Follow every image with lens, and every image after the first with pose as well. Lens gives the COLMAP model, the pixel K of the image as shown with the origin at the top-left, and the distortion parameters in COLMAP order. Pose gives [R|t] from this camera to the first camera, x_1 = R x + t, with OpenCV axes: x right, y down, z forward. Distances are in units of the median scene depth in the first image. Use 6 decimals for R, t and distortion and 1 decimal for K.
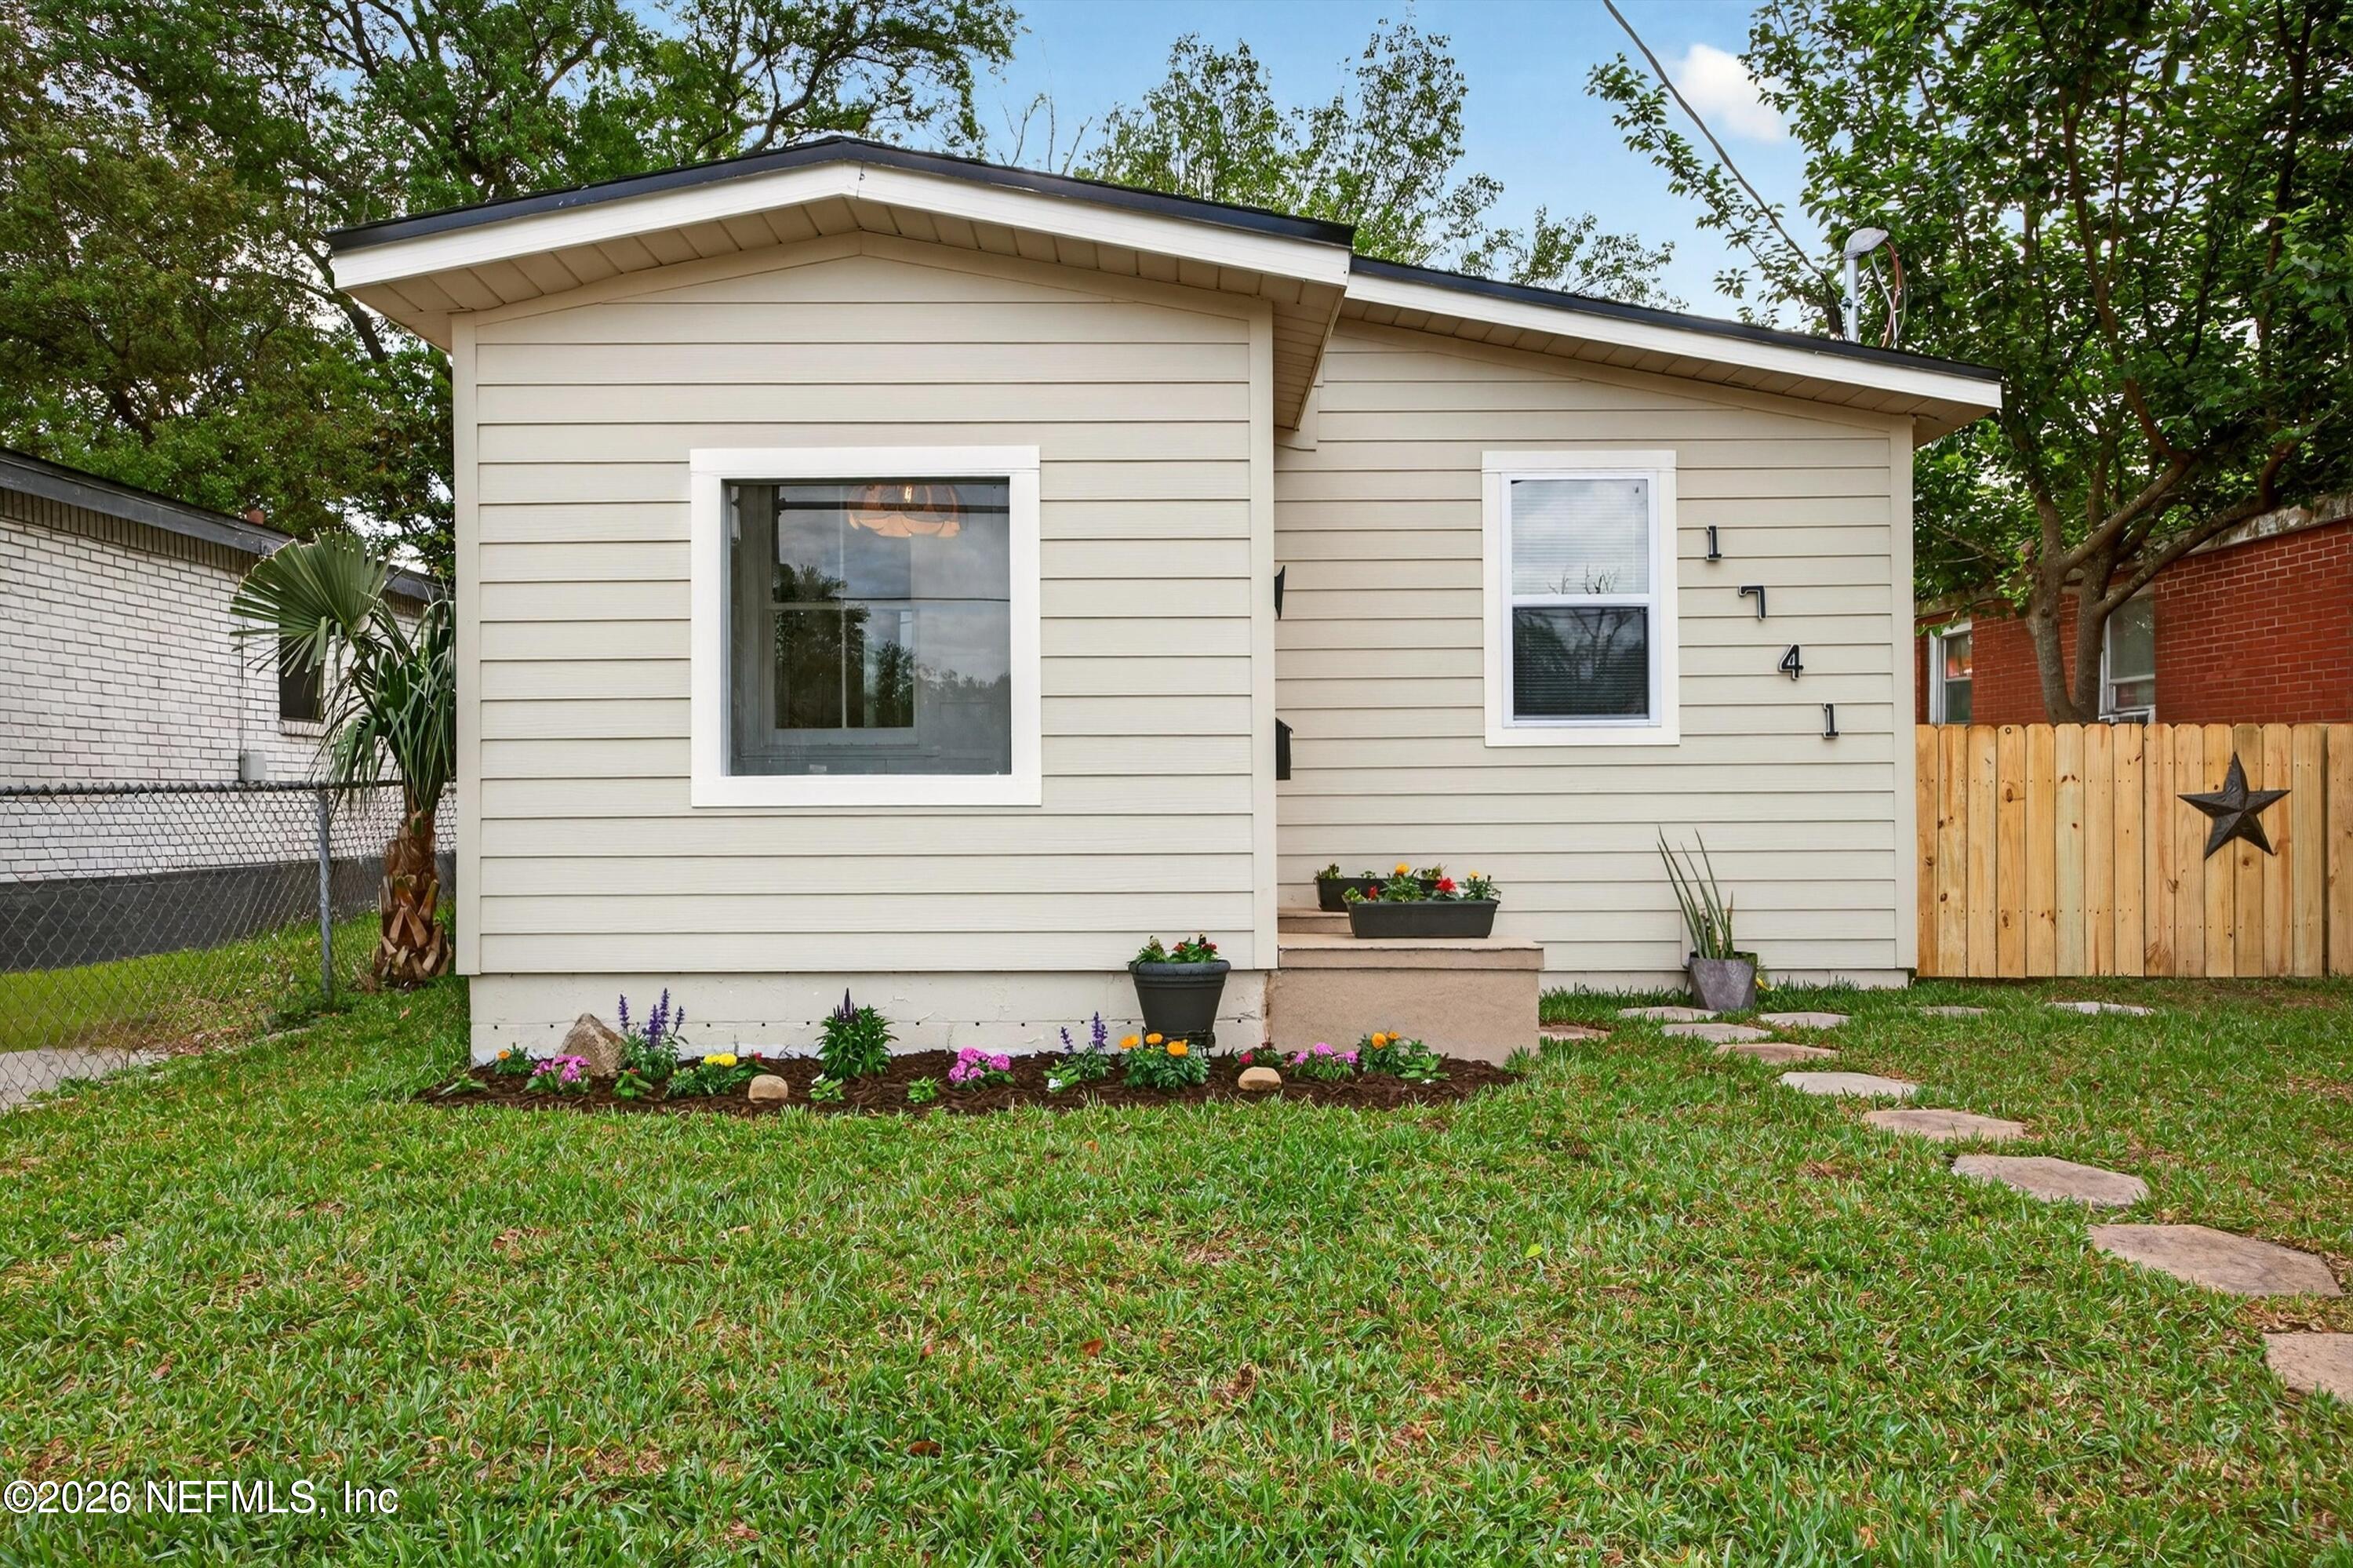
lens RADIAL K [[1528.5, 0, 1178.2], [0, 1528.5, 796.4], [0, 0, 1]] dist [-0.014821, -0.001256]
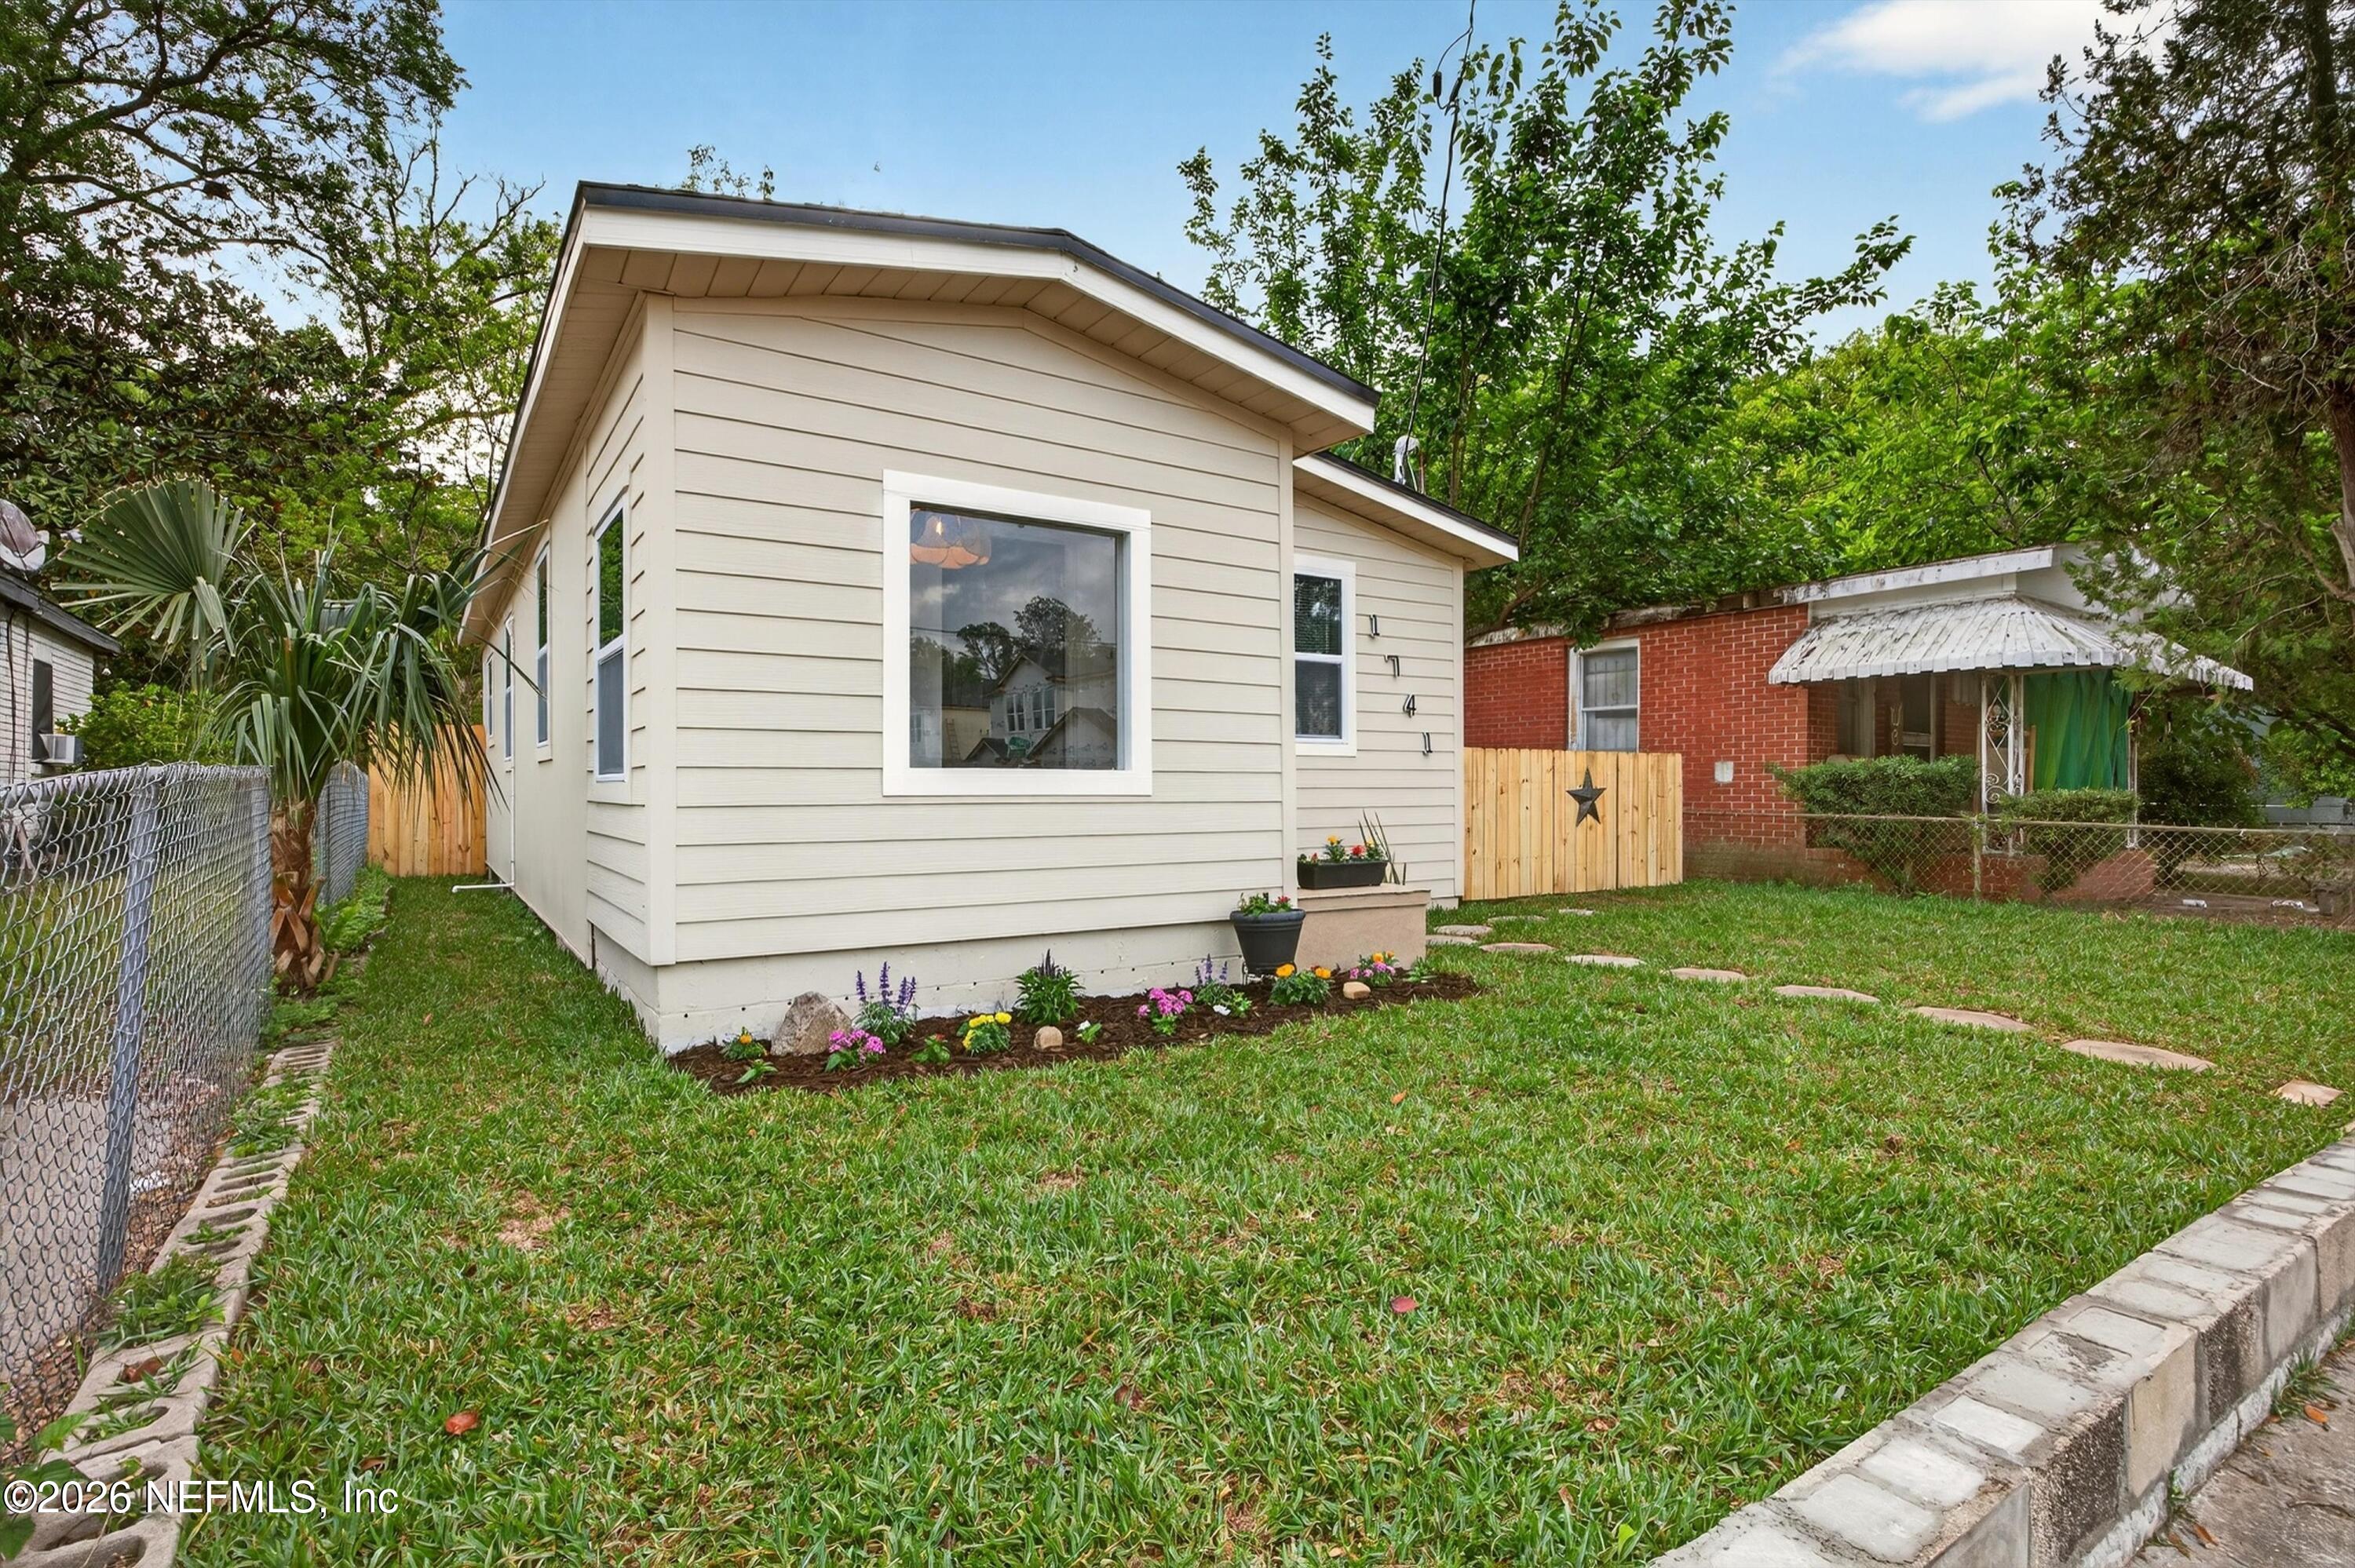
lens RADIAL K [[1138.5, 0, 1181.5], [0, 1138.5, 798.7], [0, 0, 1]] dist [-0.010858, 0.000666]
pose [[0.831238, 0.000051, 0.555916, -0.552568], [-0.004131, 0.999973, 0.006085, 0.002875], [-0.555901, -0.007355, 0.831216, 0.186781]]
